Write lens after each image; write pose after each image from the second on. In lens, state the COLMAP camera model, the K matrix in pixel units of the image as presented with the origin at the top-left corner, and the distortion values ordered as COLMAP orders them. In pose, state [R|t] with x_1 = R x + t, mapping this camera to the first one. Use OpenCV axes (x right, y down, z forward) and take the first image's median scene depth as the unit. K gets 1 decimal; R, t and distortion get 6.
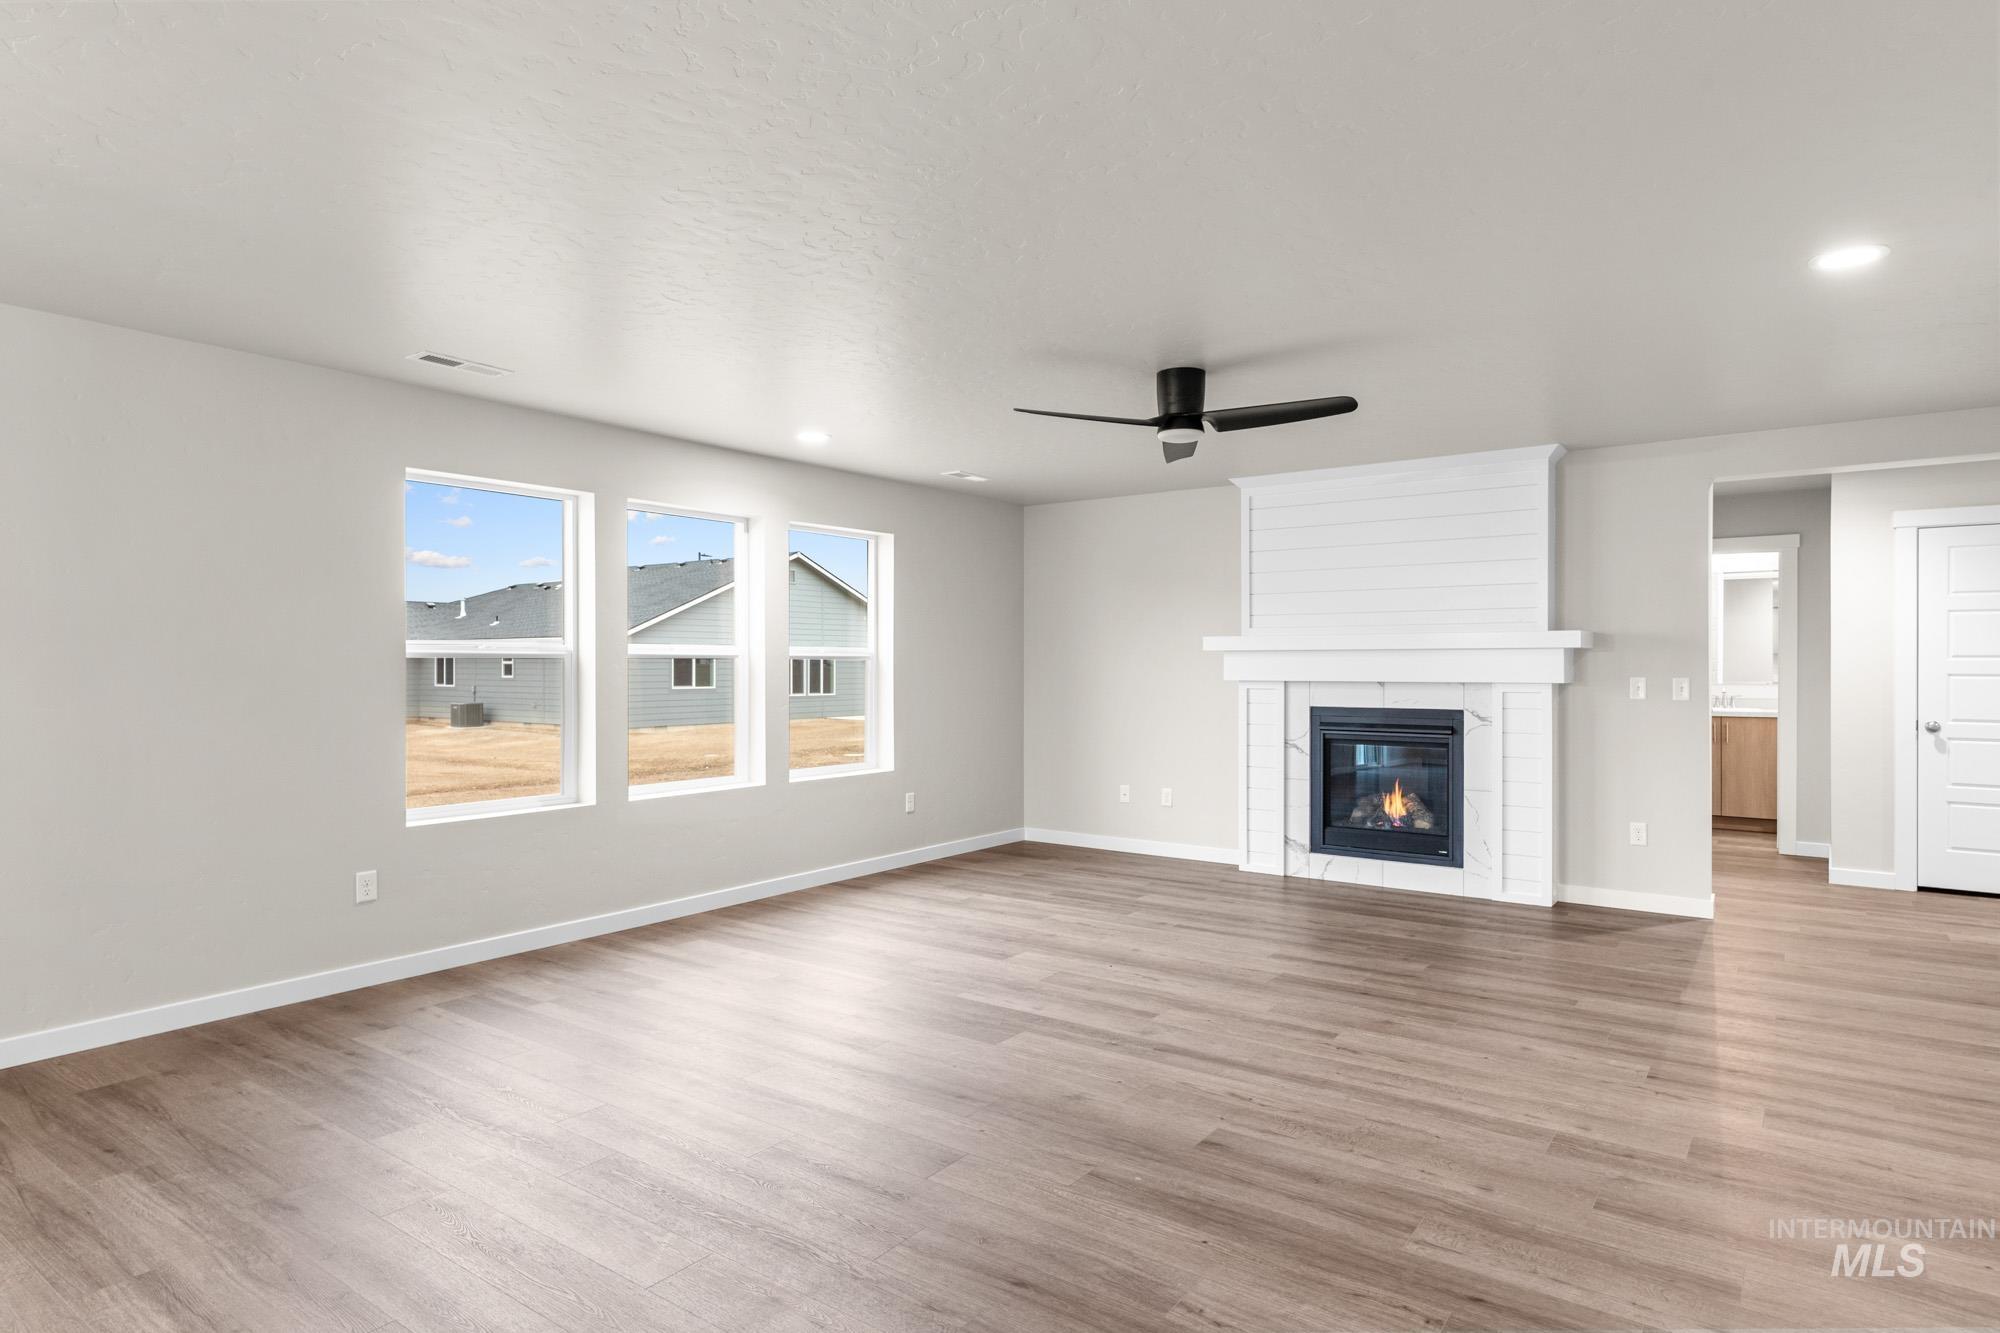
lens RADIAL K [[1149.0, 0, 1003.2], [0, 1149.0, 668.8], [0, 0, 1]] dist [0.024808, -0.000015]
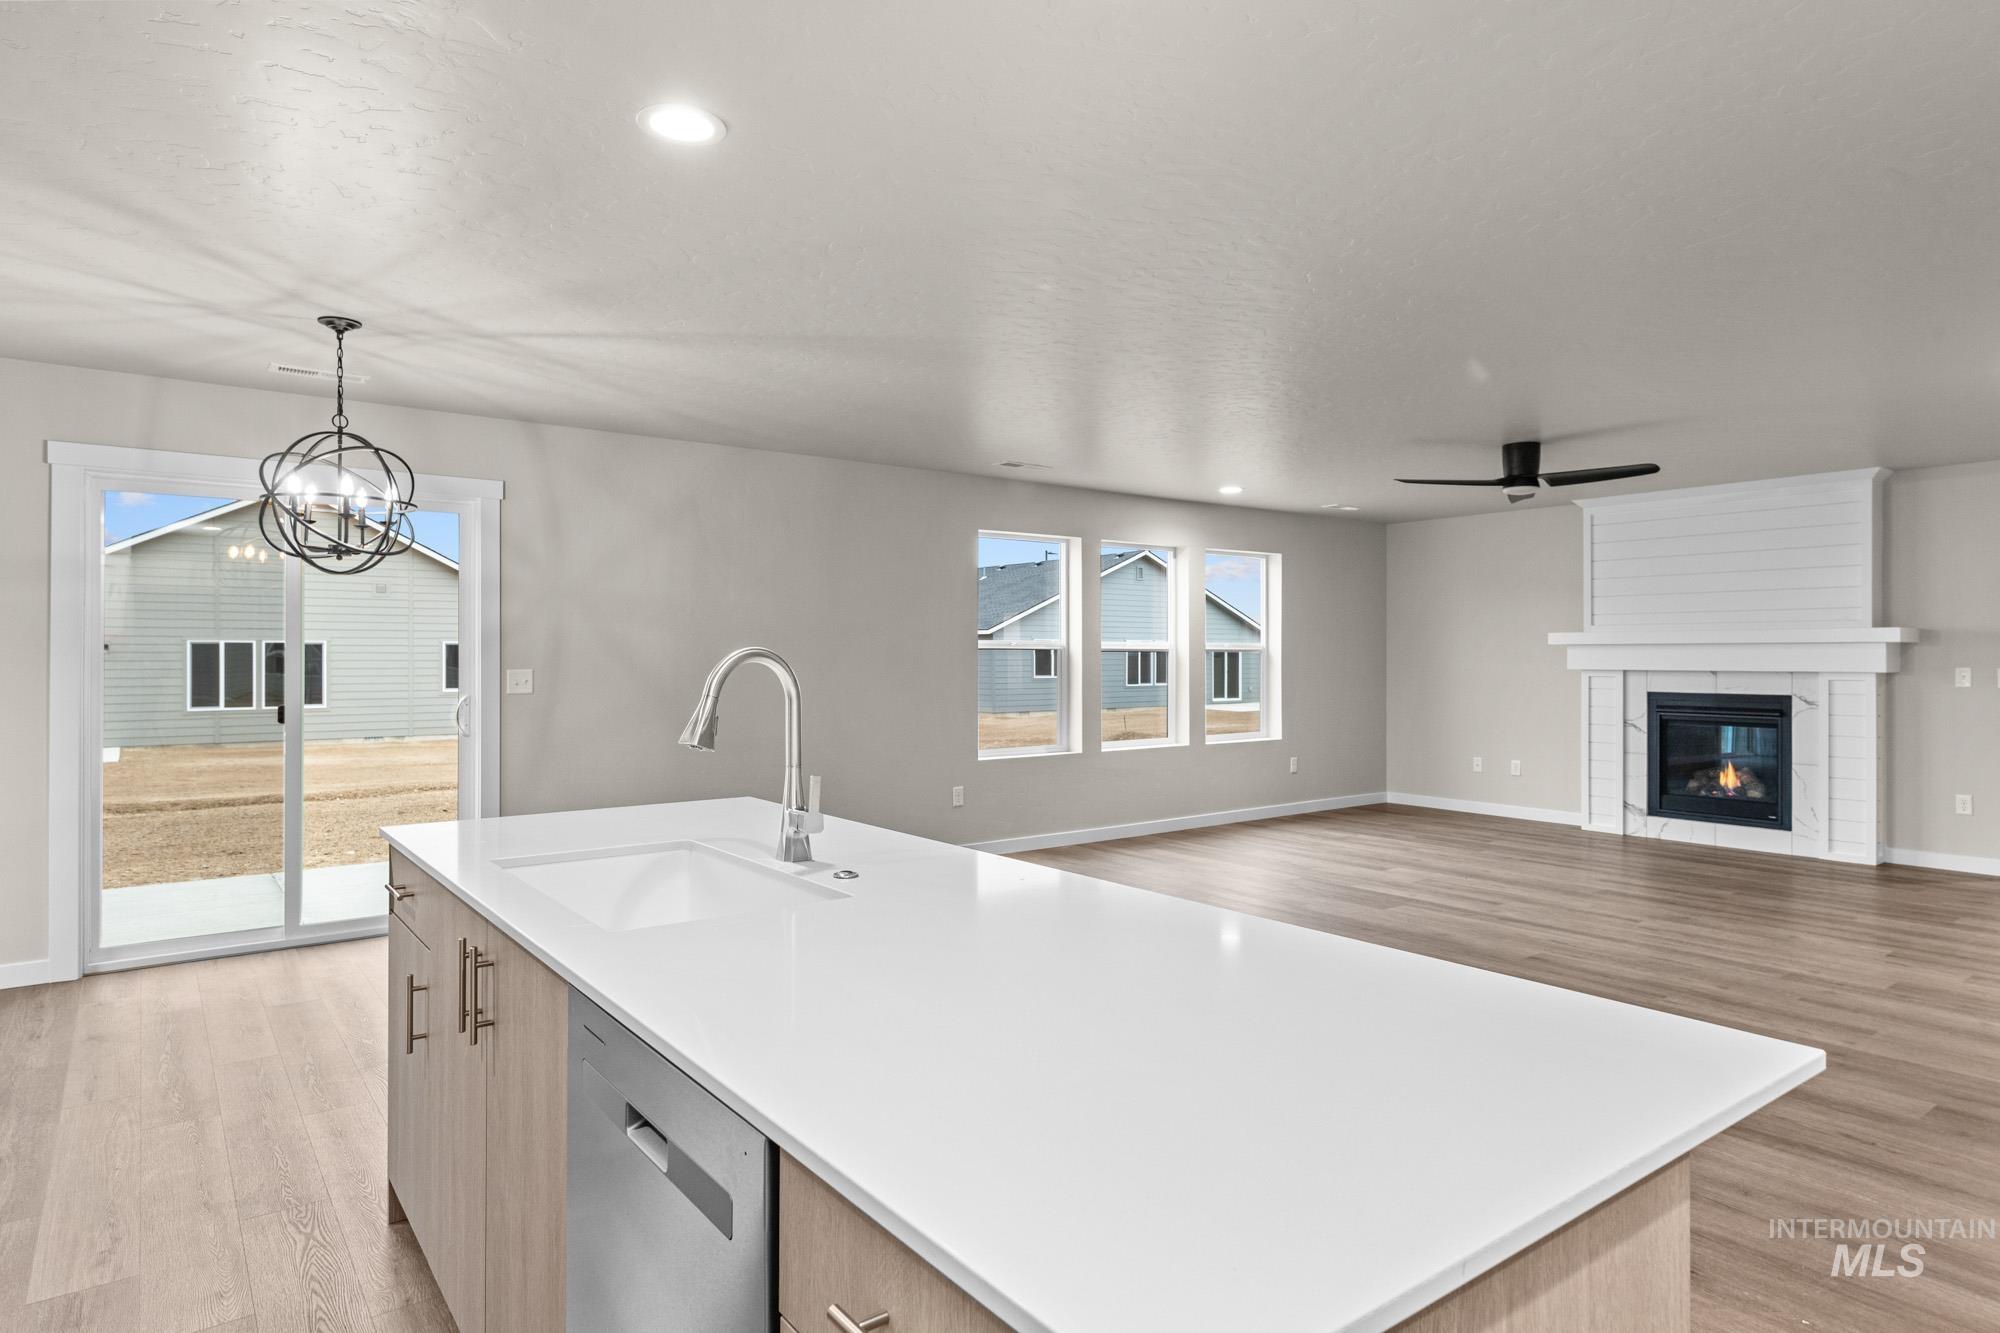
lens RADIAL K [[1149.0, 0, 1006.9], [0, 1149.0, 656.7], [0, 0, 1]] dist [0.024808, -0.000015]
pose [[0.960368, 0.000870, -0.278733, -0.037223], [-0.001689, 0.999995, -0.002697, 0.000994], [0.278729, 0.003061, 0.960365, -0.362963]]
